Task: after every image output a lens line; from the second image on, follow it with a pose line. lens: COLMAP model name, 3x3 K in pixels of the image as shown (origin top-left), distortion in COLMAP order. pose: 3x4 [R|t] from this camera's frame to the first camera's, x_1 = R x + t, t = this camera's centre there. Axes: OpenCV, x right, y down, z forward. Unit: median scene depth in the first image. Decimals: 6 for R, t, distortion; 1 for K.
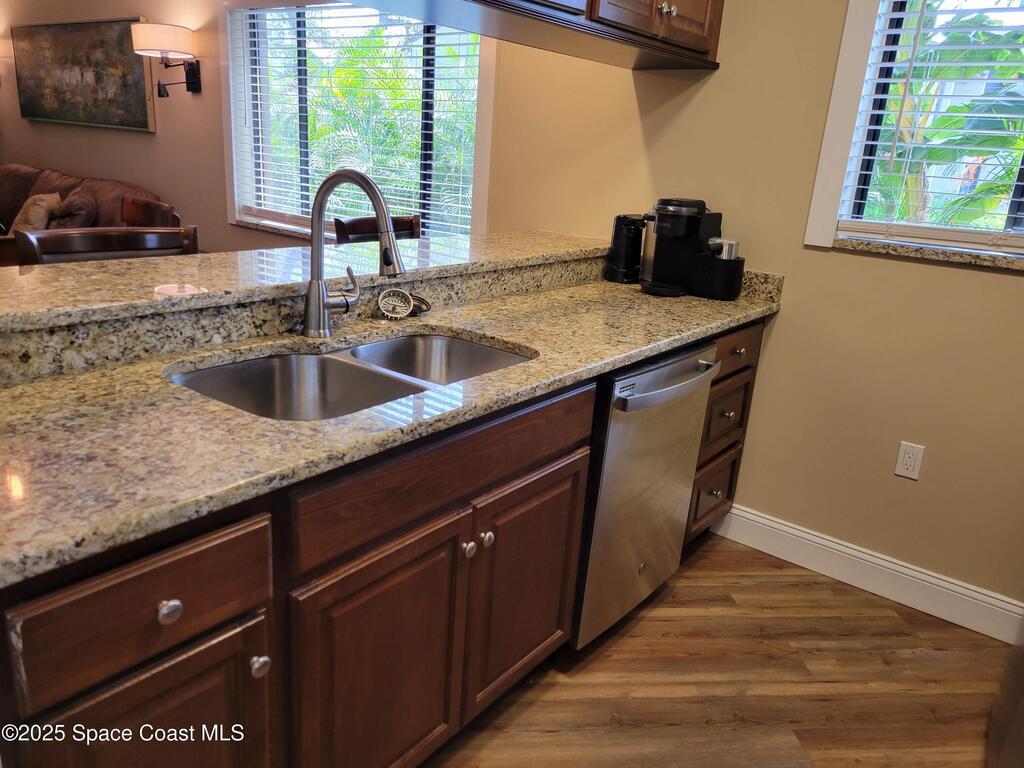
lens RADIAL K [[760.2, 0, 503.6], [0, 760.2, 381.8], [0, 0, 1]] dist [0.051564, -0.027509]
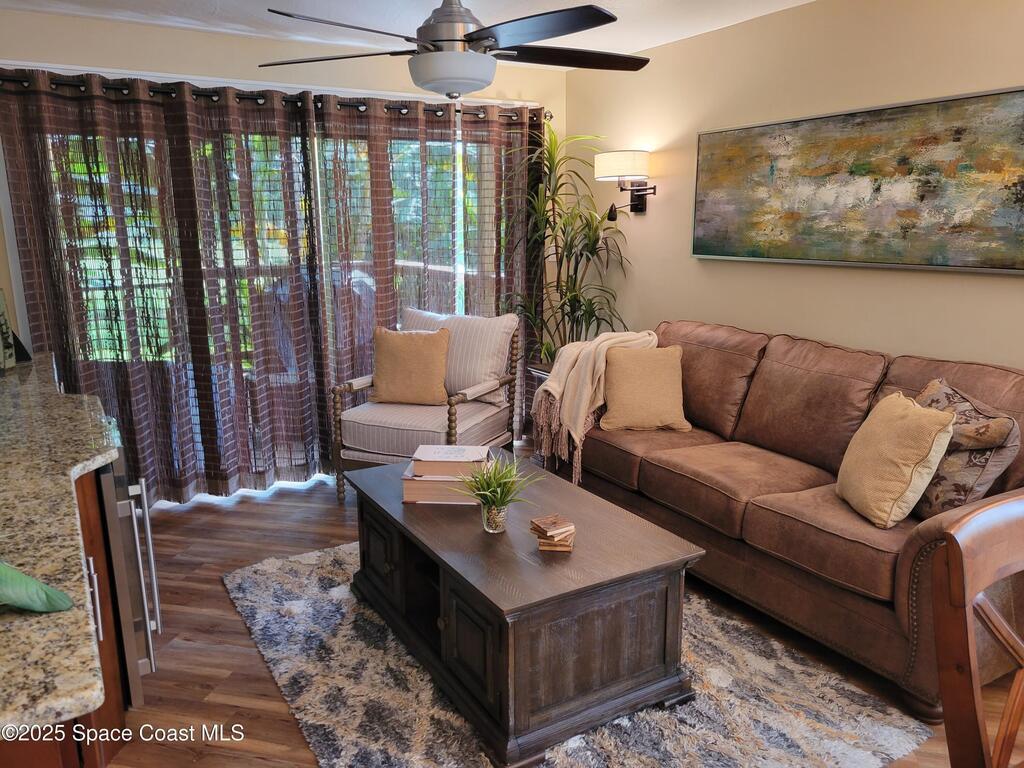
lens RADIAL K [[760.2, 0, 503.6], [0, 760.2, 381.8], [0, 0, 1]] dist [0.051564, -0.027509]
pose [[0.930336, 0.003235, -0.366694, -0.624544], [-0.039993, 0.994892, -0.092689, -0.182873], [0.364521, 0.100897, 0.925713, 0.353439]]
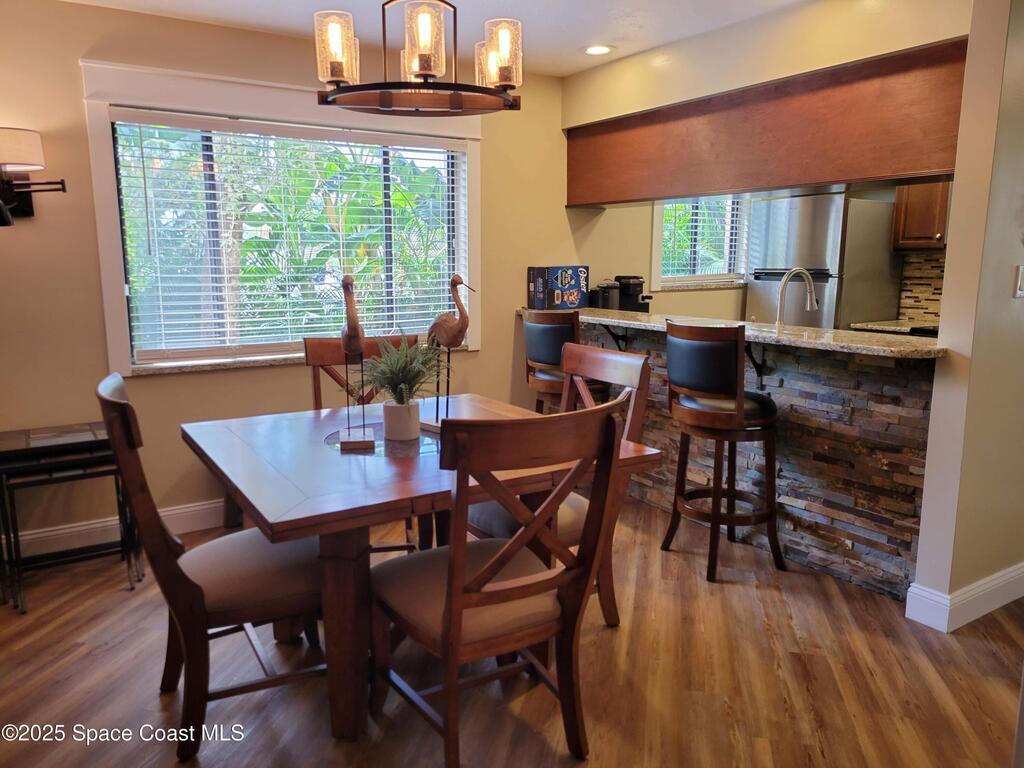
lens RADIAL K [[760.2, 0, 503.6], [0, 760.2, 381.8], [0, 0, 1]] dist [0.051564, -0.027509]
pose [[0.325462, -0.223262, 0.918819, -0.863468], [0.304467, 0.944715, 0.121706, -0.162678], [-0.895195, 0.240140, 0.375445, 0.325719]]
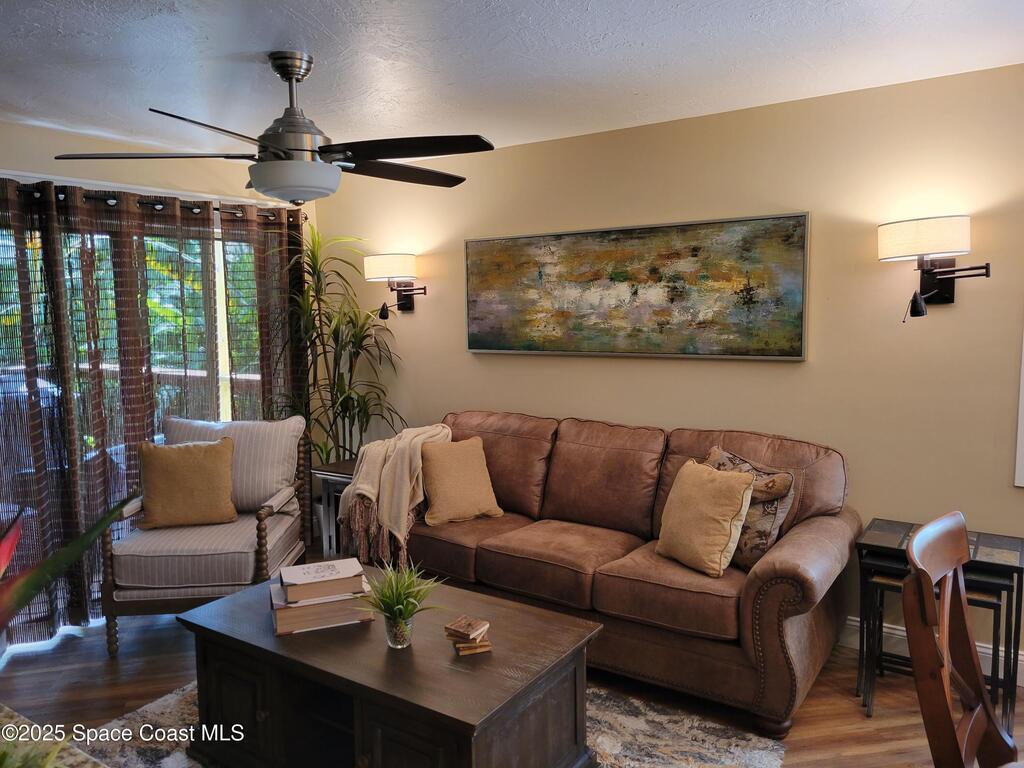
lens RADIAL K [[759.8, 0, 491.8], [0, 759.8, 380.6], [0, 0, 1]] dist [0.044010, -0.006128]
pose [[0.994003, -0.092557, 0.058230, -0.766713], [0.102226, 0.975601, -0.194302, -0.194841], [-0.038825, 0.199089, 0.979212, 0.319260]]
